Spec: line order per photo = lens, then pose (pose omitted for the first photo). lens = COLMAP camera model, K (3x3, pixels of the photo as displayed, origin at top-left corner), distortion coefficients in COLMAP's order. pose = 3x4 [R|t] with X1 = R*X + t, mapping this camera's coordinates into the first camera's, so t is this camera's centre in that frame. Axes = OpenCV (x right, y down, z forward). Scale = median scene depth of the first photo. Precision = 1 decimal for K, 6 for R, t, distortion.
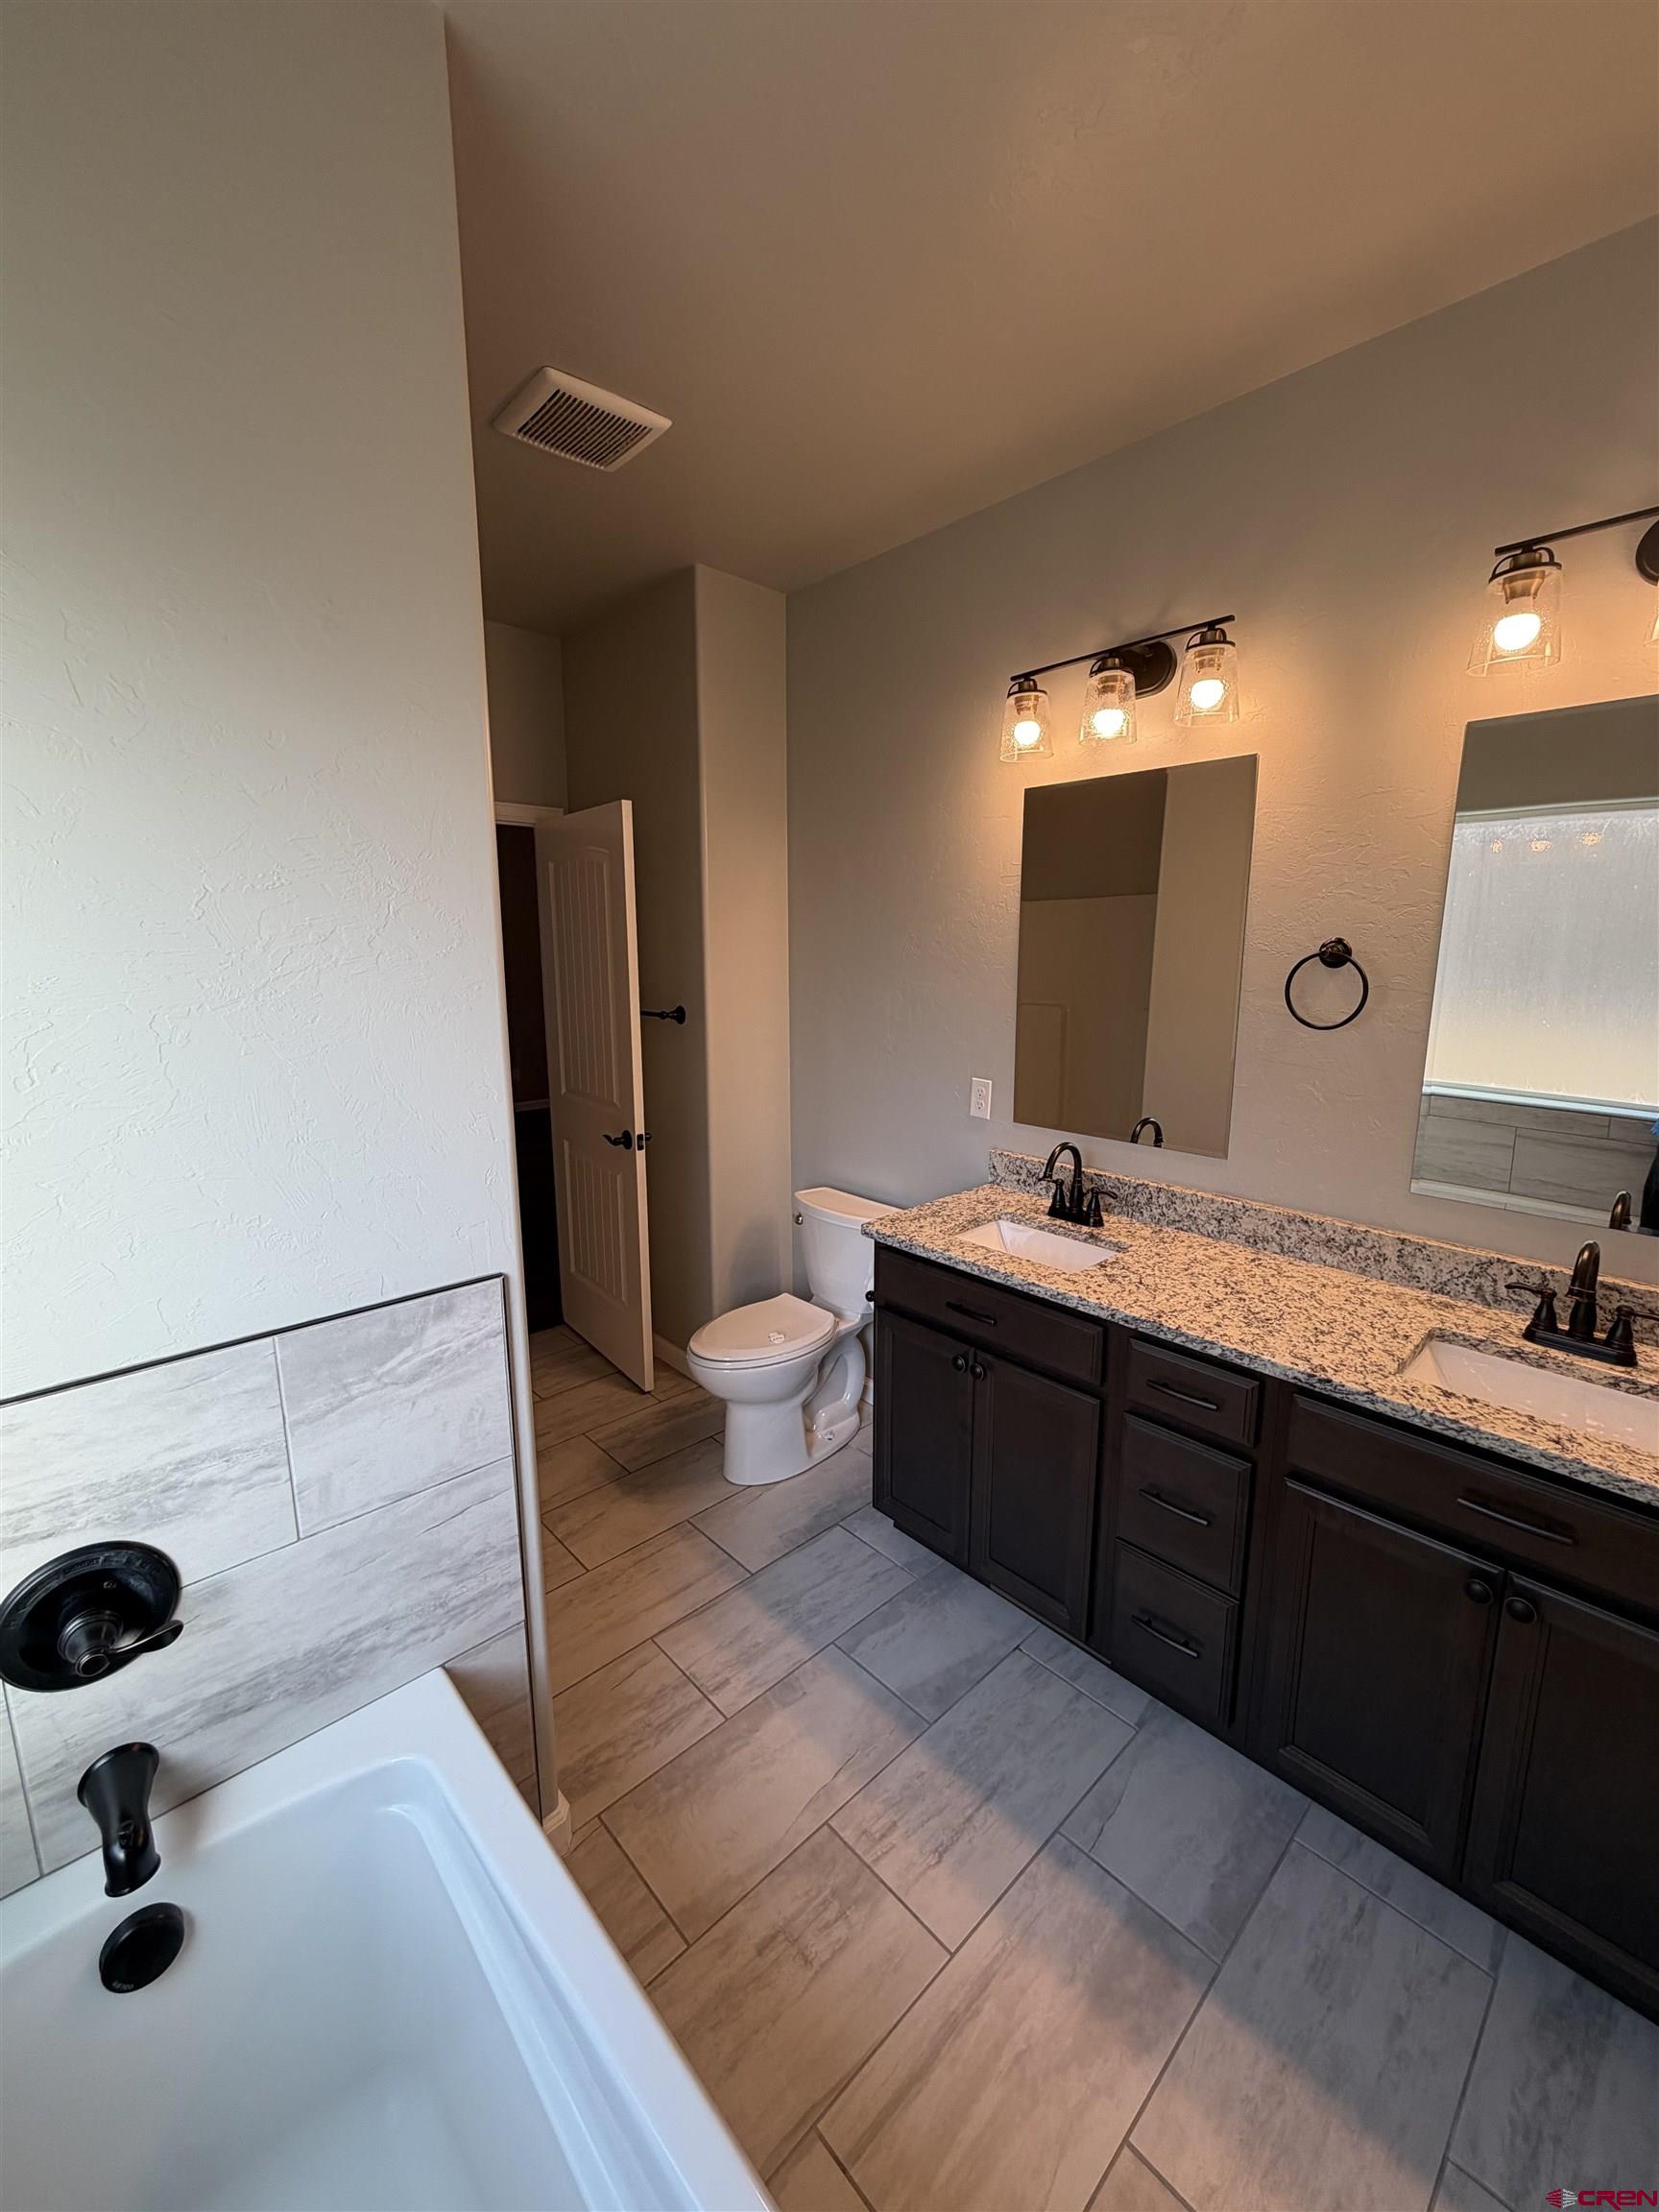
lens RADIAL K [[880.3, 0, 828.3], [0, 880.3, 1120.4], [0, 0, 1]] dist [-0.000015, 0.000324]
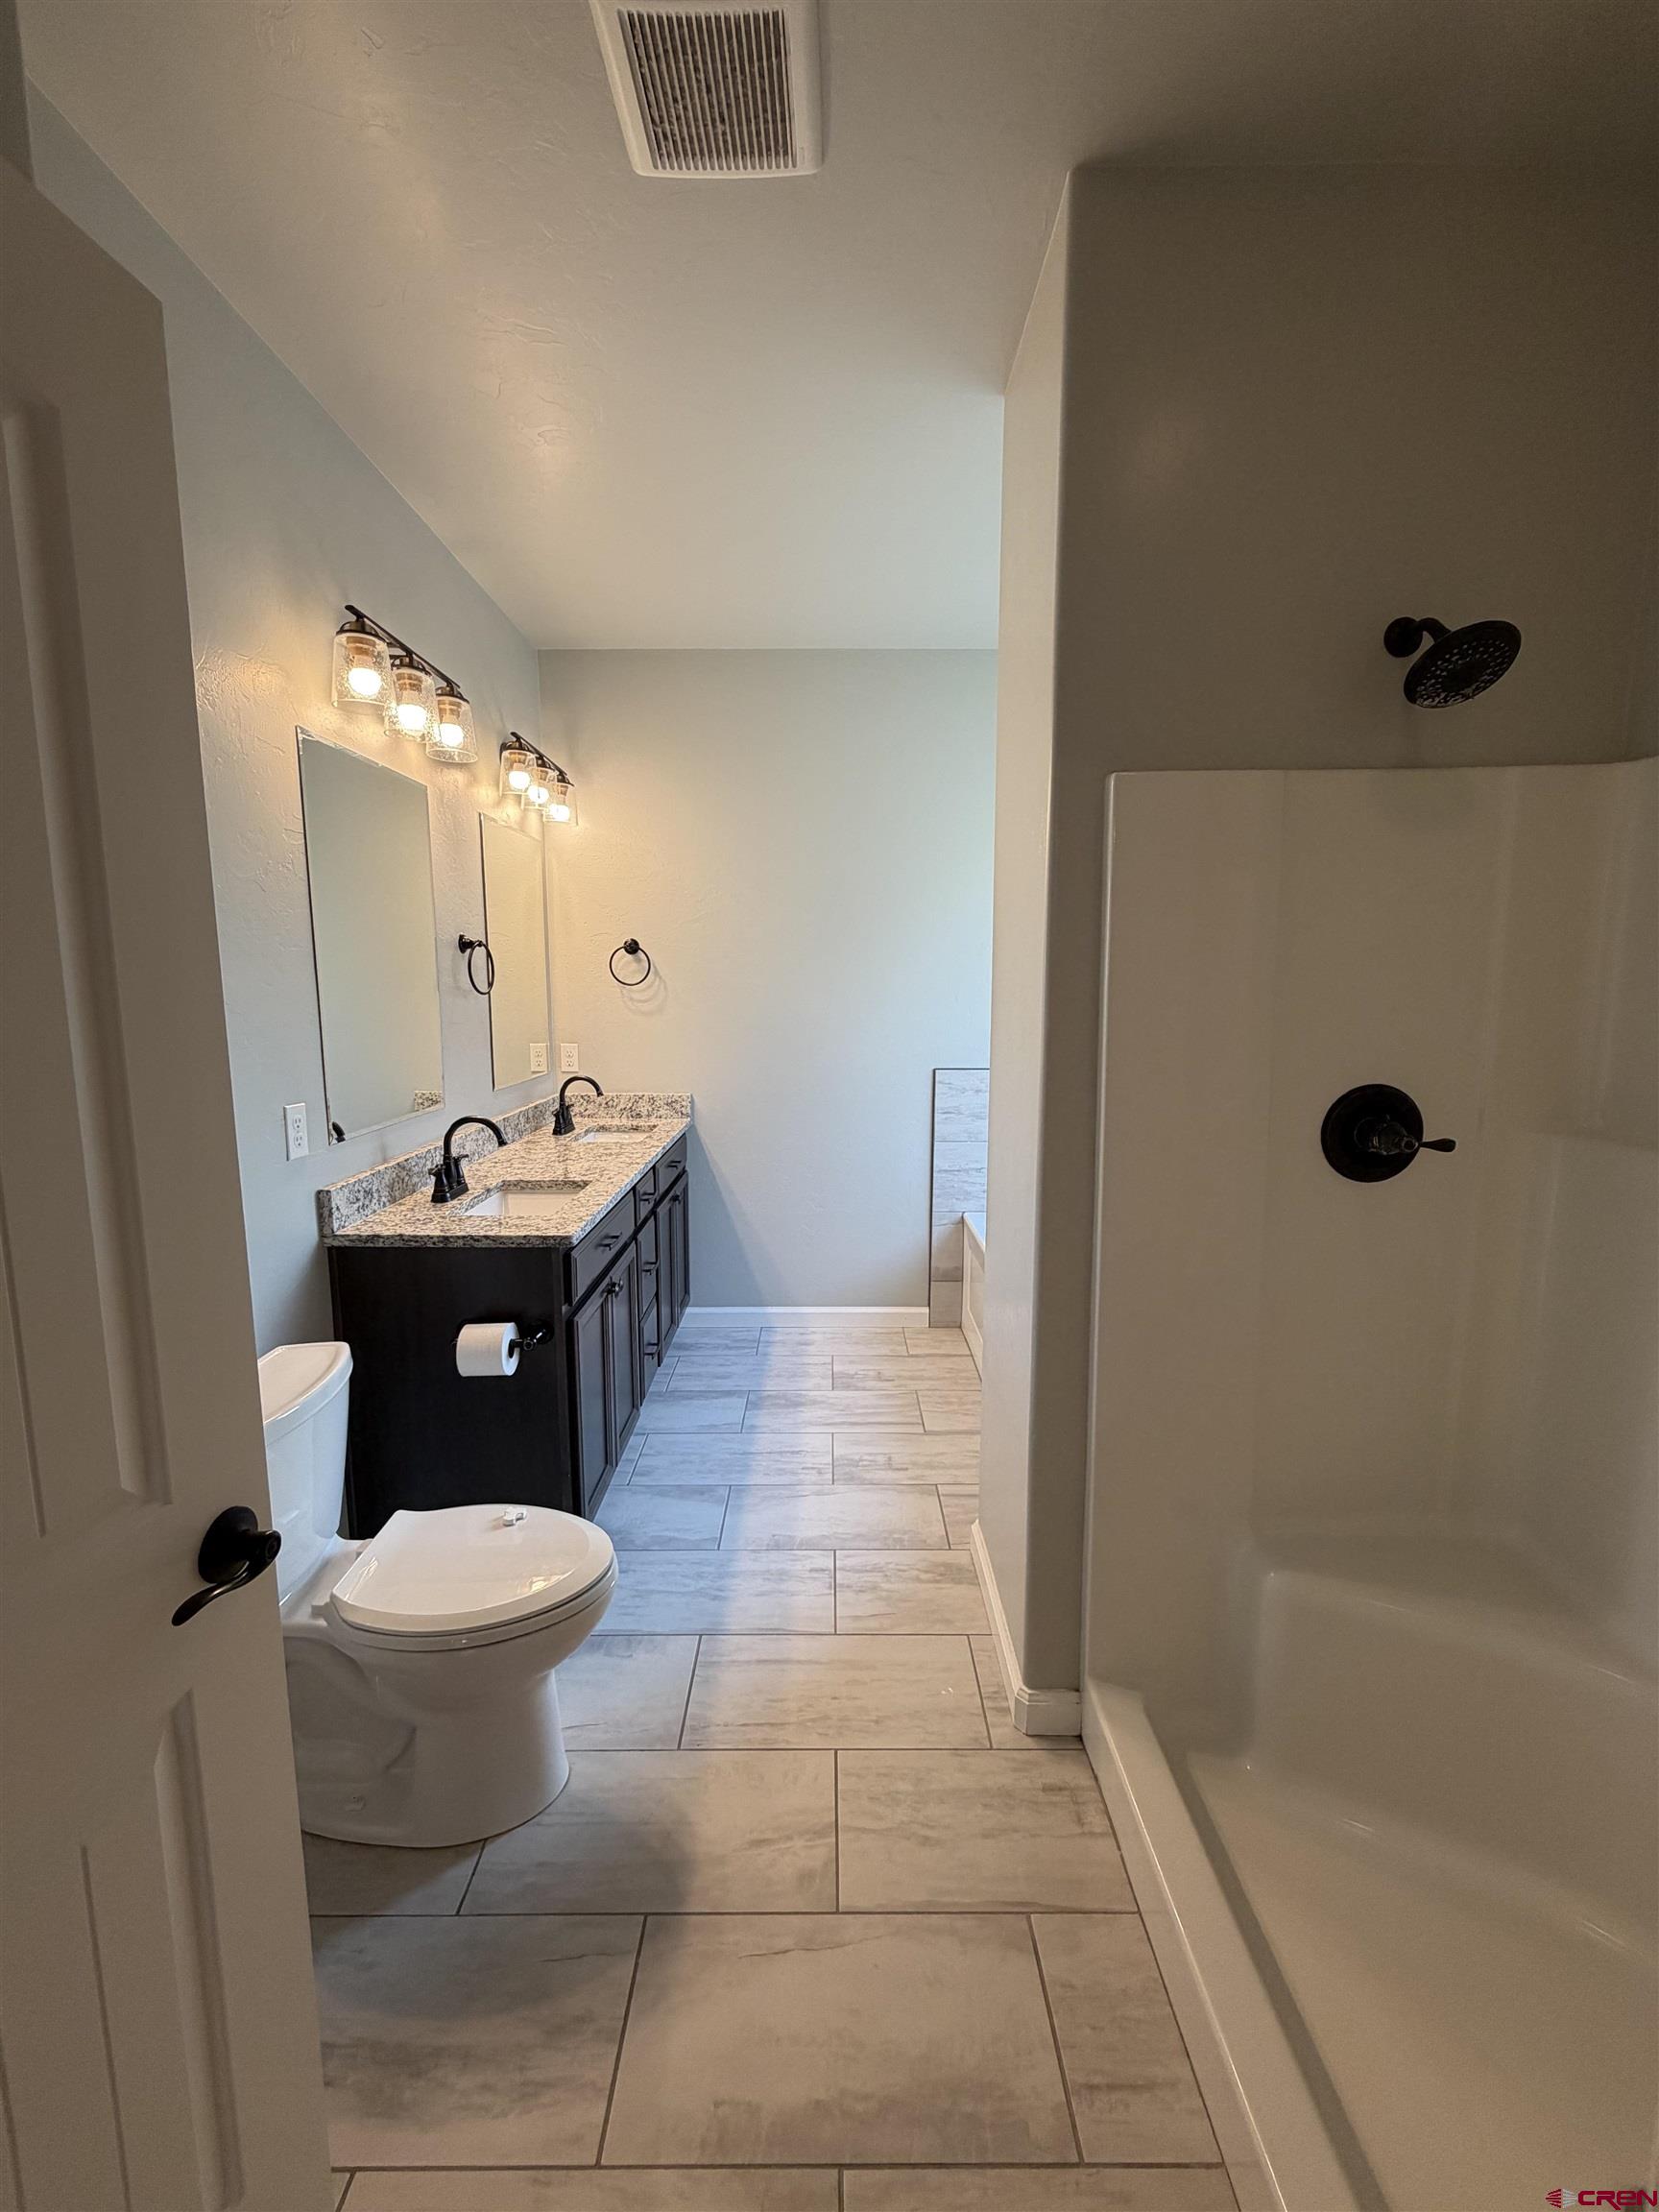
lens RADIAL K [[880.3, 0, 835.0], [0, 880.3, 1086.6], [0, 0, 1]] dist [-0.000015, 0.000324]
pose [[-0.735927, -0.084548, 0.671761, -0.875703], [0.131206, 0.955555, 0.264005, -0.266042], [-0.664226, 0.282428, -0.692126, 1.640051]]
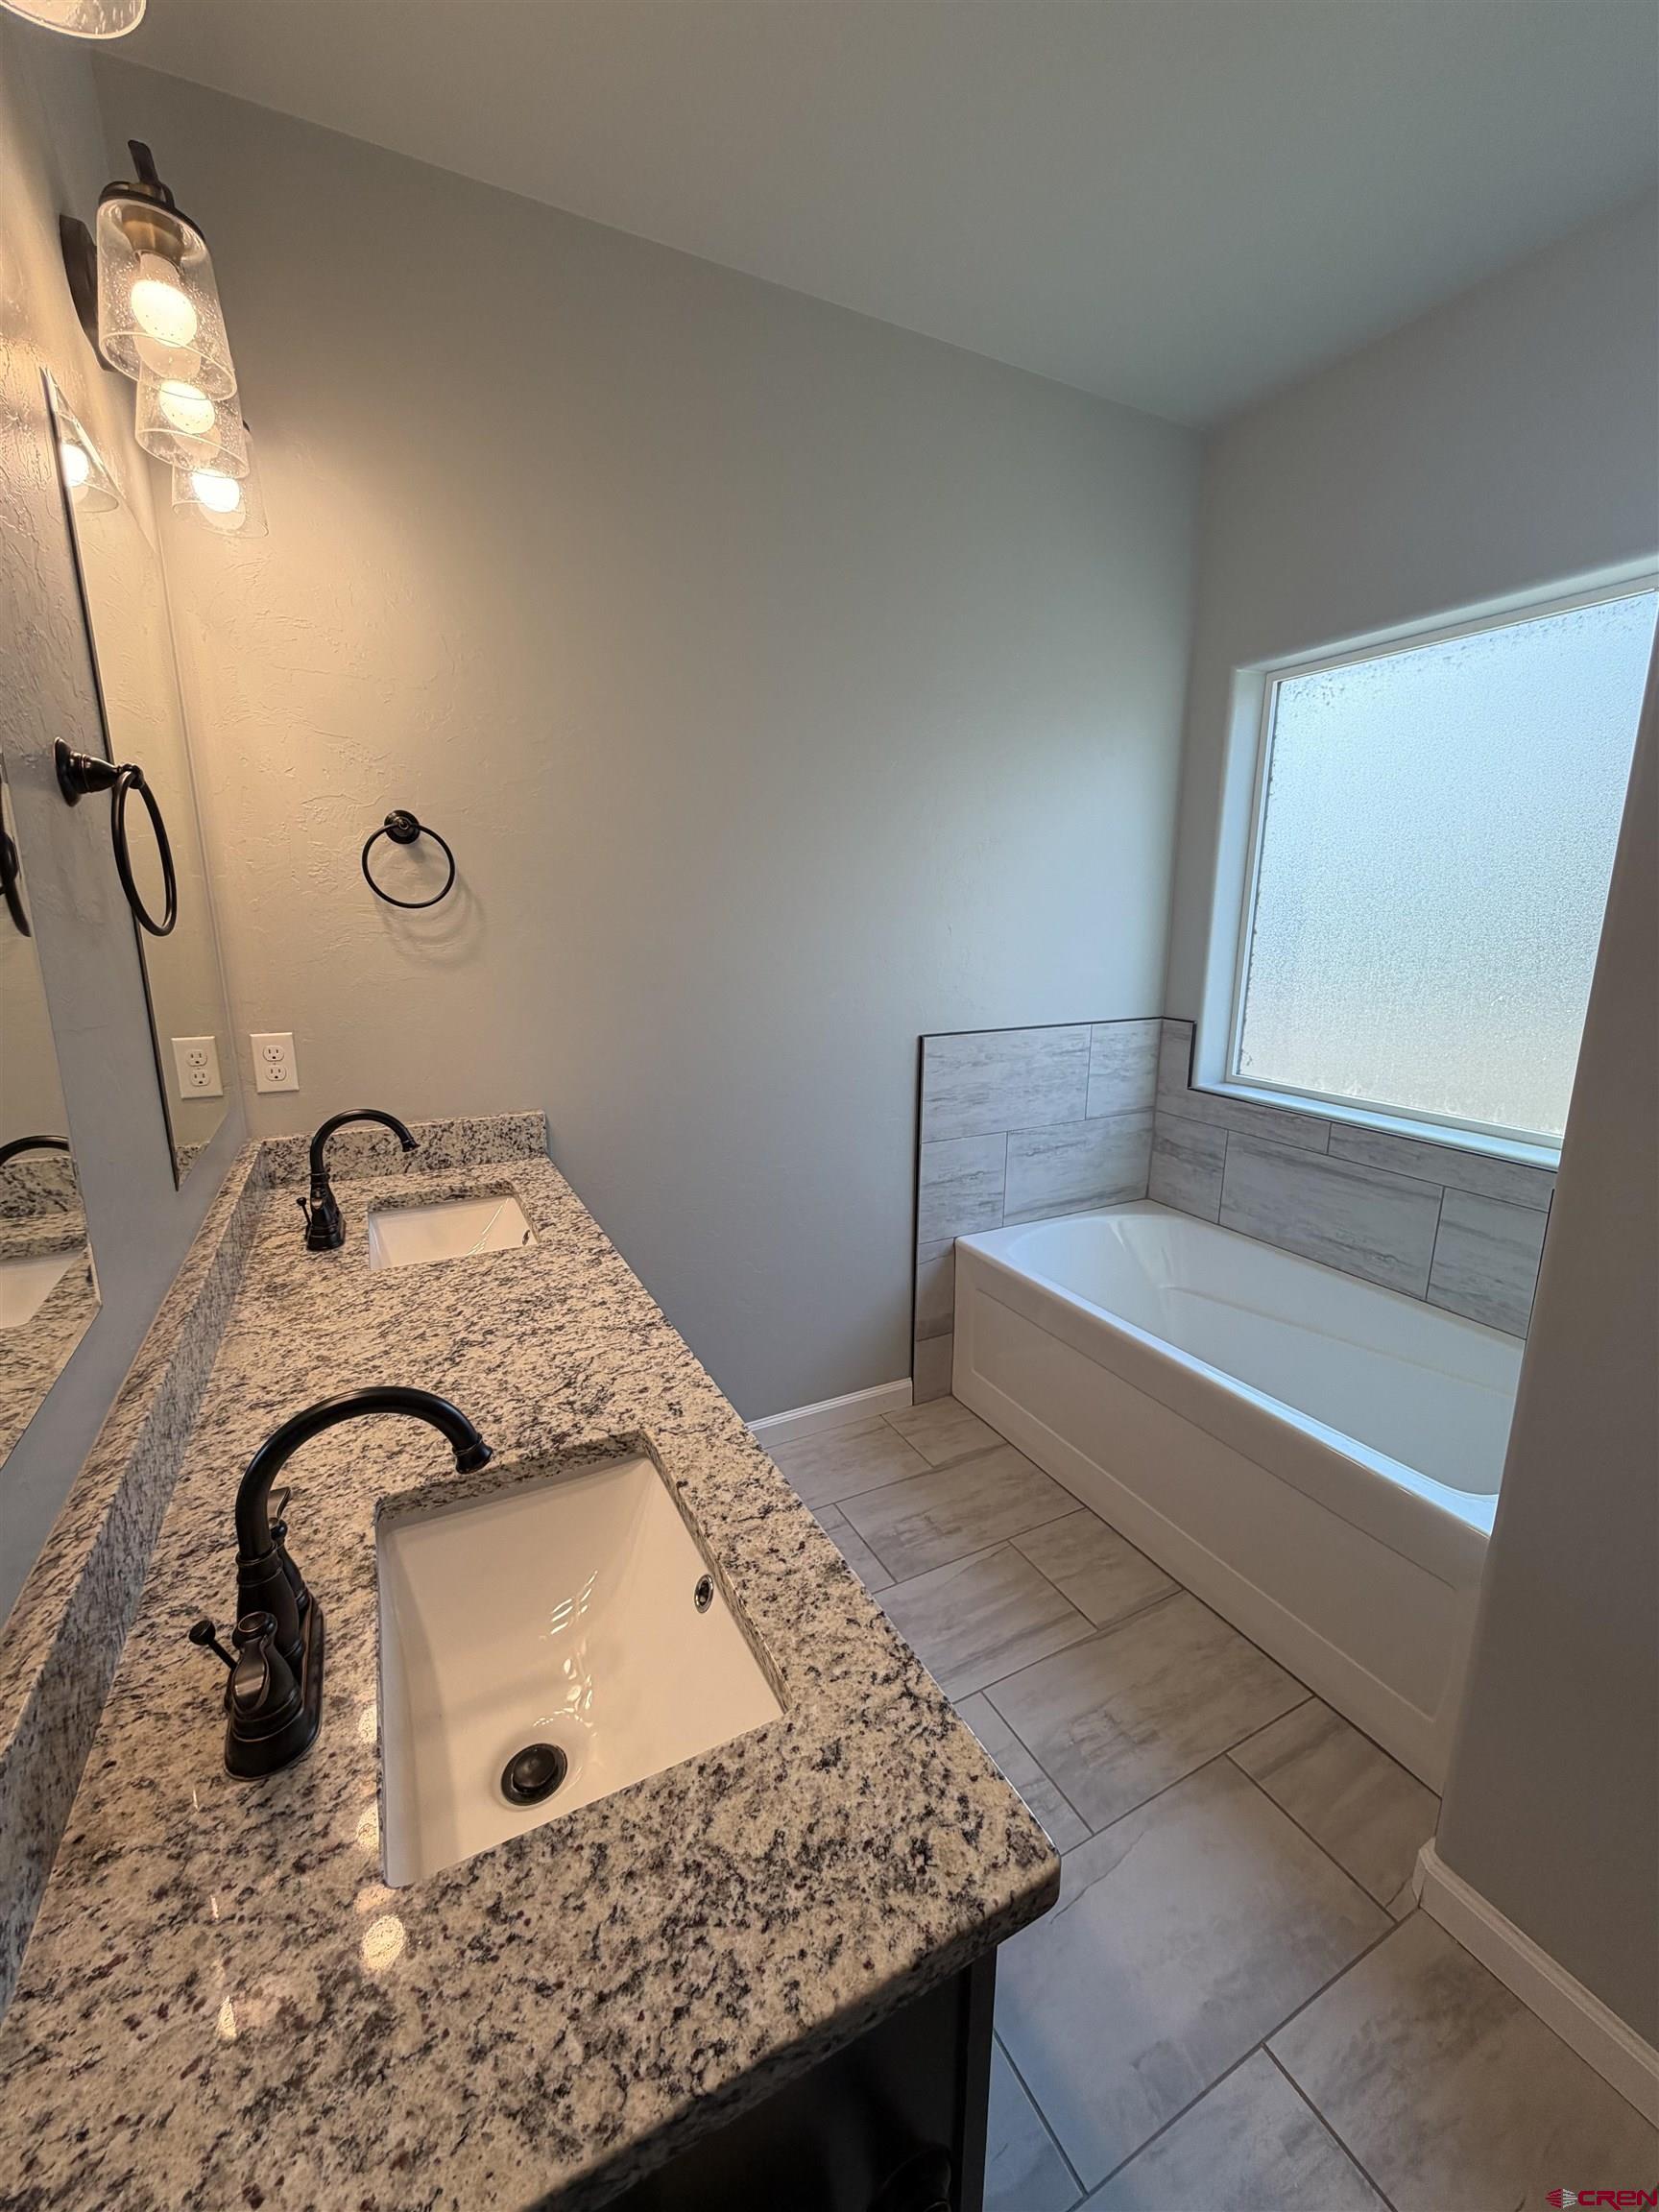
lens RADIAL K [[880.3, 0, 818.2], [0, 880.3, 1093.0], [0, 0, 1]] dist [-0.000015, 0.000324]
pose [[-0.960814, -0.058719, 0.270903, 0.057211], [0.054286, 0.918521, 0.391628, -0.194064], [-0.271826, 0.390988, -0.879340, 1.340443]]
